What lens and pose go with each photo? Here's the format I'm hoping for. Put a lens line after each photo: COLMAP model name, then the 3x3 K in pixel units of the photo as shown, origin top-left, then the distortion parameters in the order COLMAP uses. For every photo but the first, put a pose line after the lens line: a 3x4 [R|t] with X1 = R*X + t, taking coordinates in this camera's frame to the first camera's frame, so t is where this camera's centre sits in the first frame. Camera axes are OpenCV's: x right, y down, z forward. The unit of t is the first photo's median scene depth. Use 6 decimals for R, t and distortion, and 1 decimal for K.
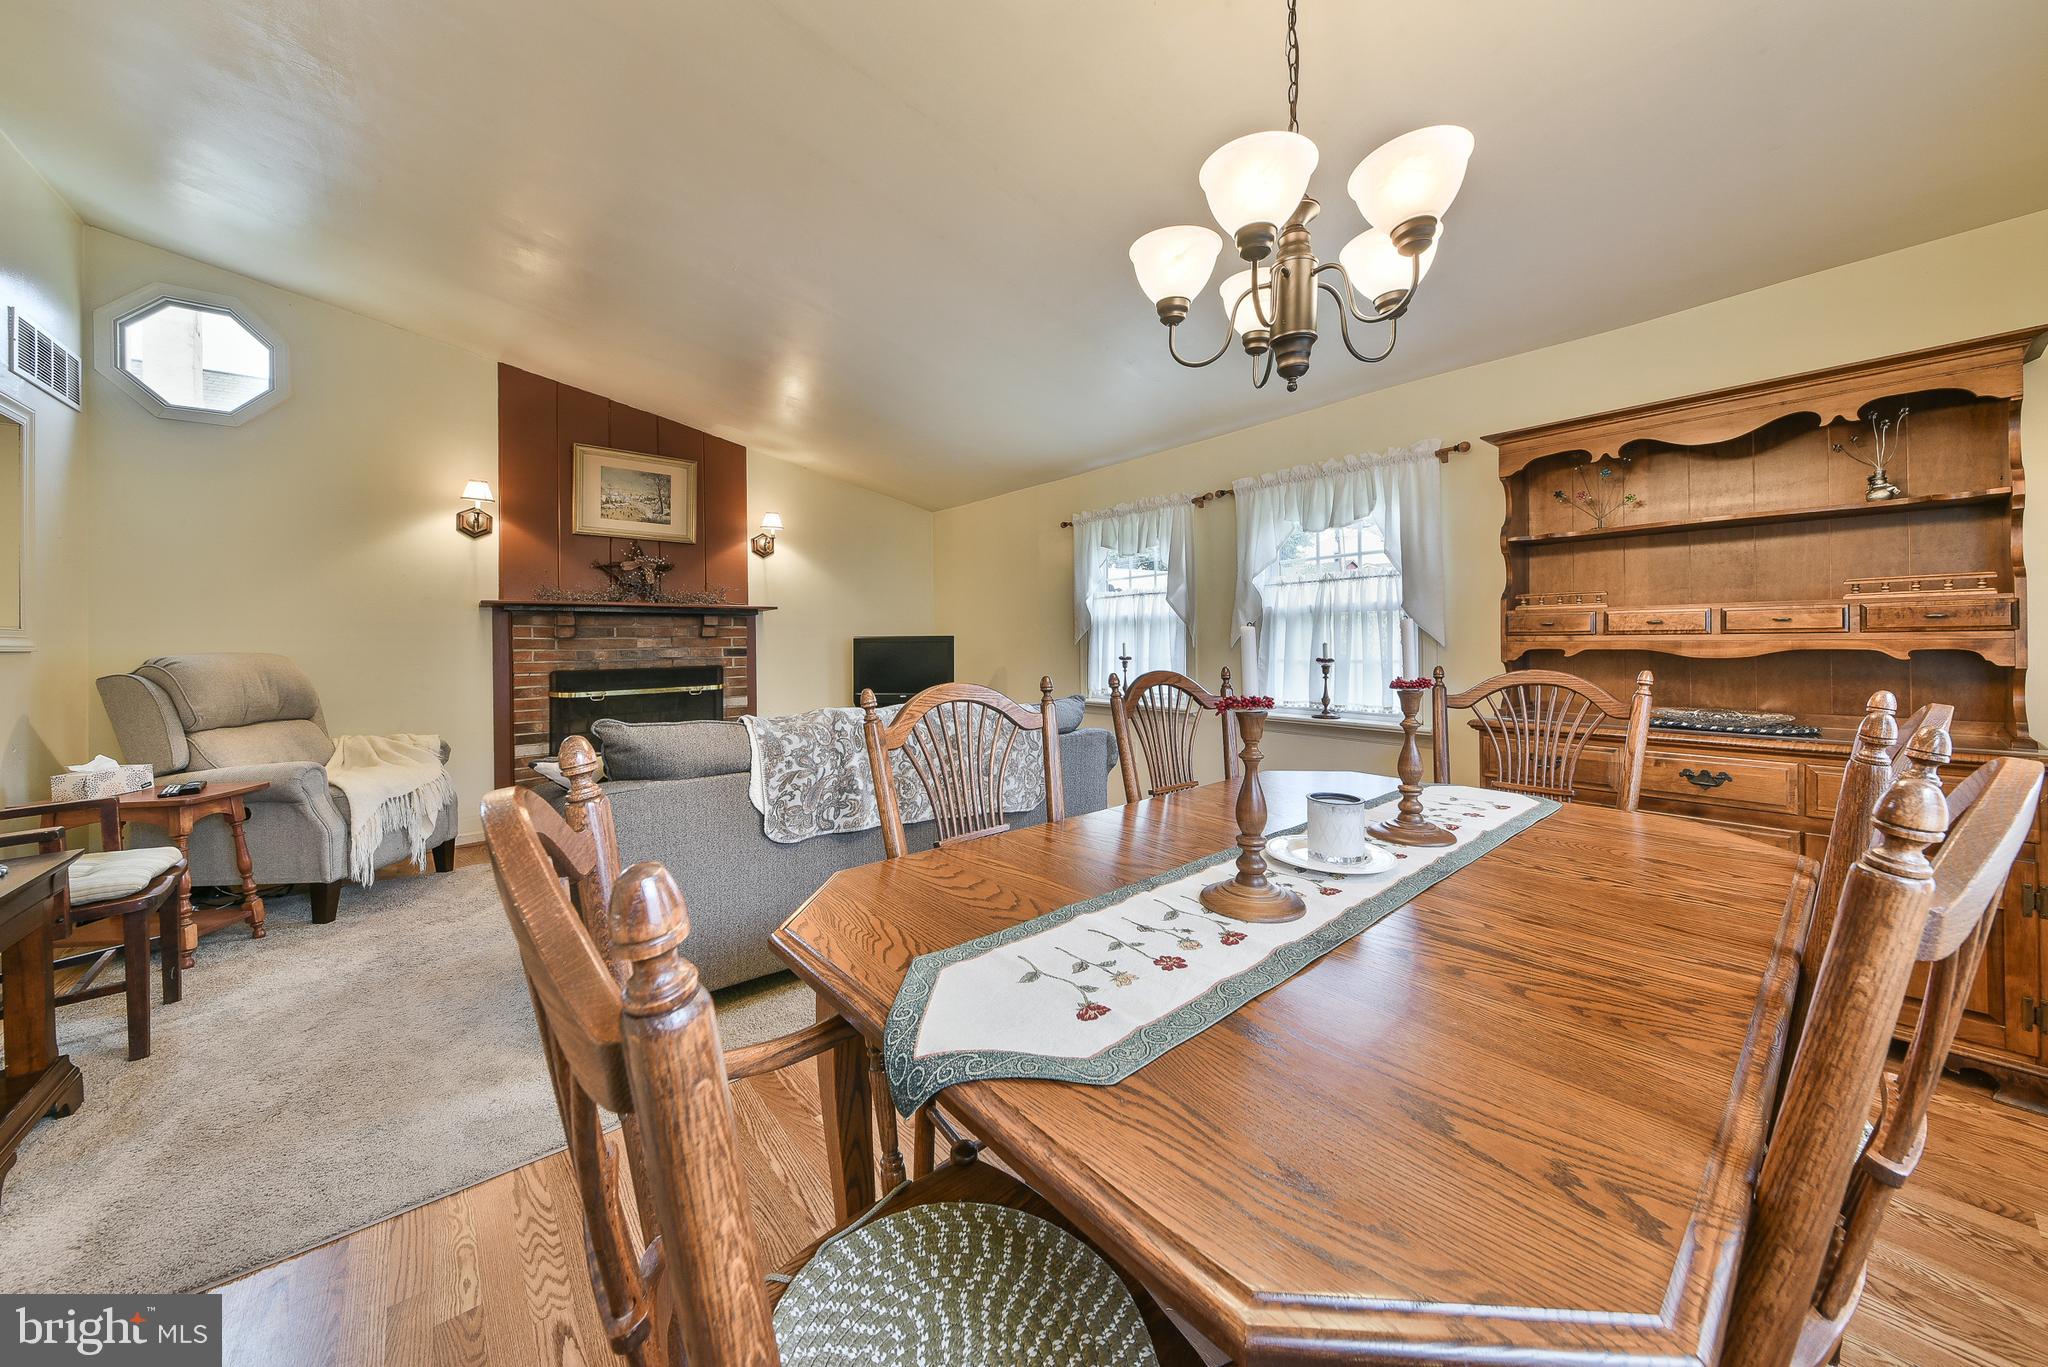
lens RADIAL K [[723.0, 0, 1058.4], [0, 723.0, 643.8], [0, 0, 1]] dist [0.006128, -0.003309]
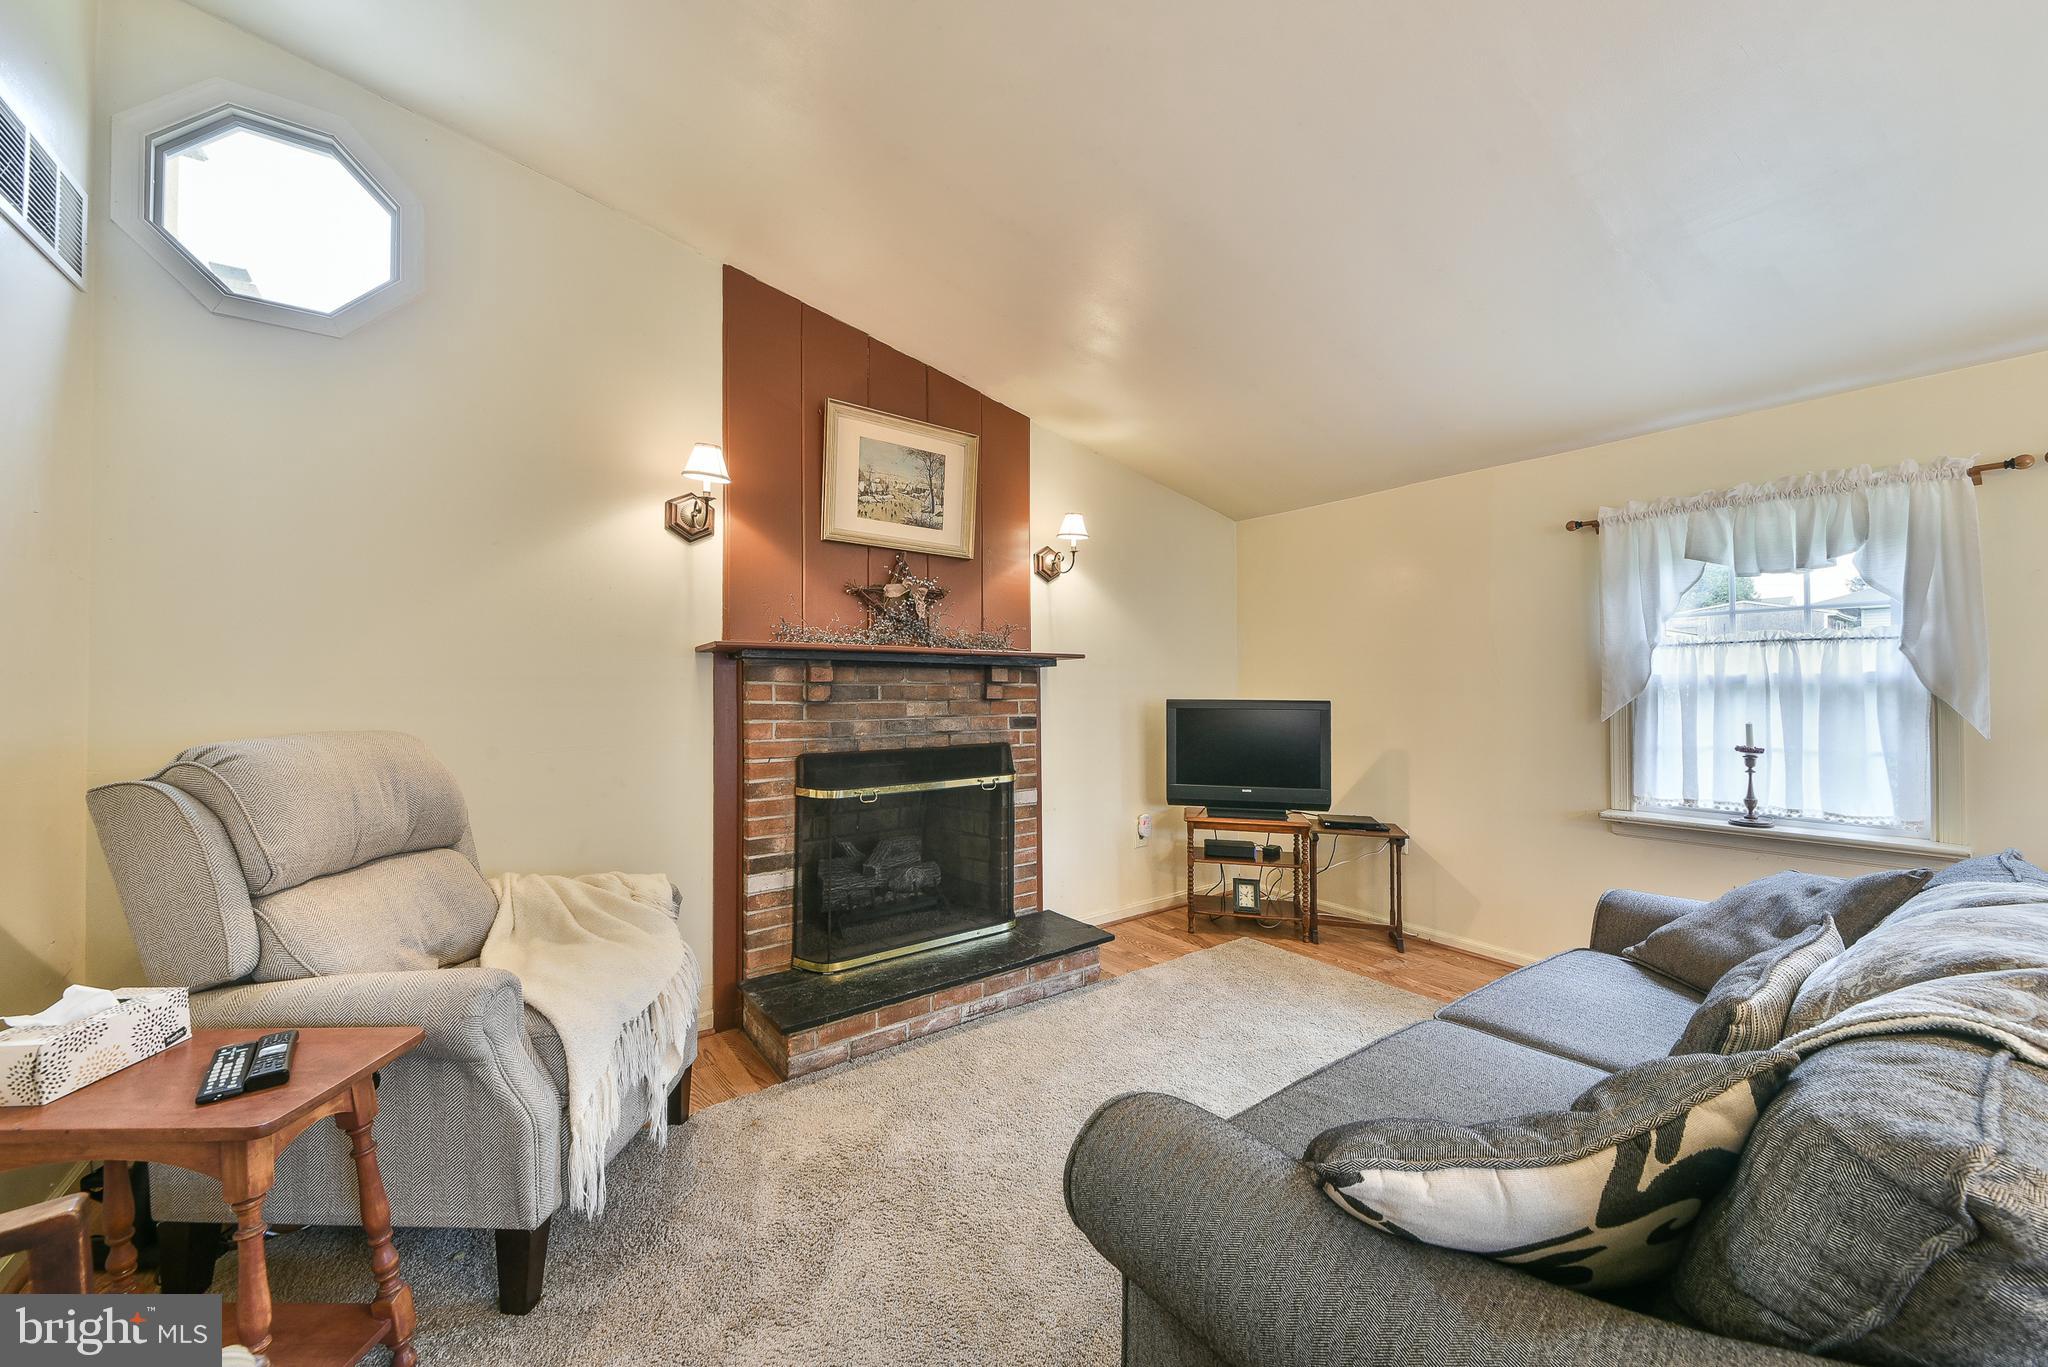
lens RADIAL K [[723.0, 0, 1025.4], [0, 723.0, 684.2], [0, 0, 1]] dist [0.006128, -0.003309]
pose [[0.998721, 0.010926, -0.049371, -0.475432], [-0.011343, 0.999902, -0.008184, -0.020879], [0.049277, 0.008733, 0.998747, 0.384598]]
